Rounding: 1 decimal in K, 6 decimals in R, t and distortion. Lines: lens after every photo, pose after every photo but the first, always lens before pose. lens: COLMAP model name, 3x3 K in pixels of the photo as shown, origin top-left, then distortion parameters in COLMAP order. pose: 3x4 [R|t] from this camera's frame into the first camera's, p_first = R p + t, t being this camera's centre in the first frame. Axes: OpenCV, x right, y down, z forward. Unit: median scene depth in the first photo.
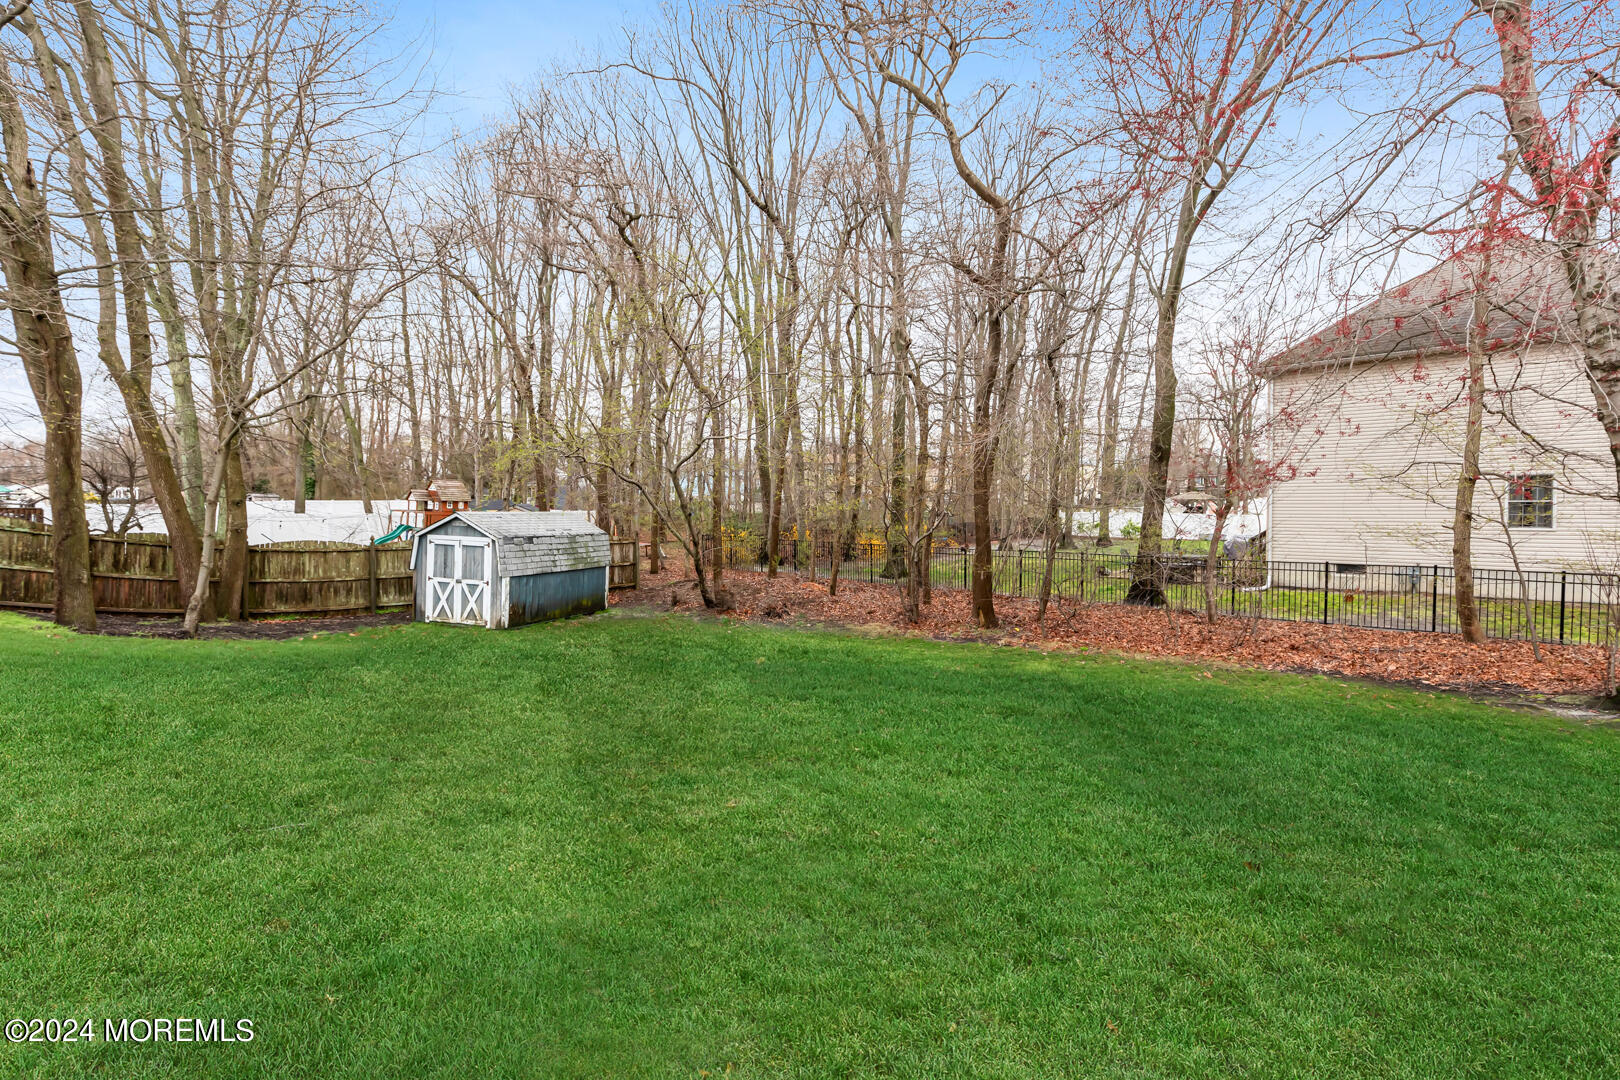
lens RADIAL K [[724.9, 0, 814.5], [0, 724.9, 553.6], [0, 0, 1]] dist [0.000604, -0.000569]
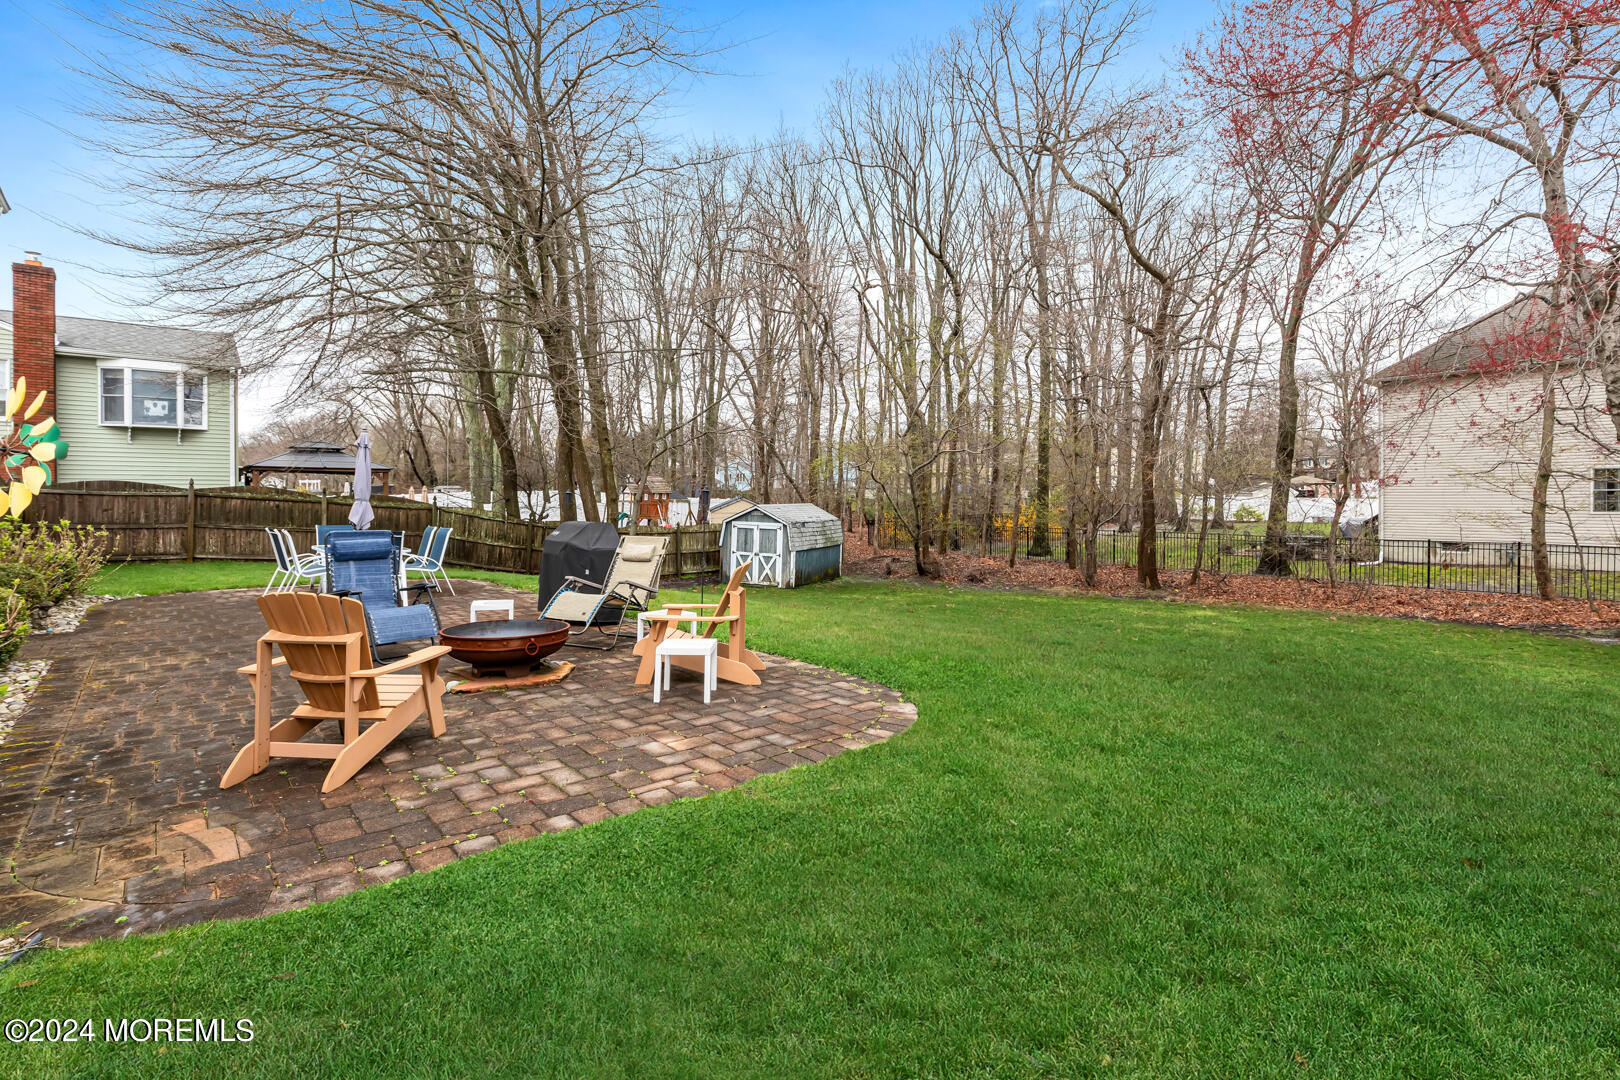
lens RADIAL K [[724.9, 0, 808.8], [0, 724.9, 528.9], [0, 0, 1]] dist [0.000604, -0.000569]
pose [[0.993881, -0.002266, -0.110432, -0.256575], [0.001028, 0.999936, -0.011265, 0.005392], [0.110450, 0.011082, 0.993820, -0.419847]]
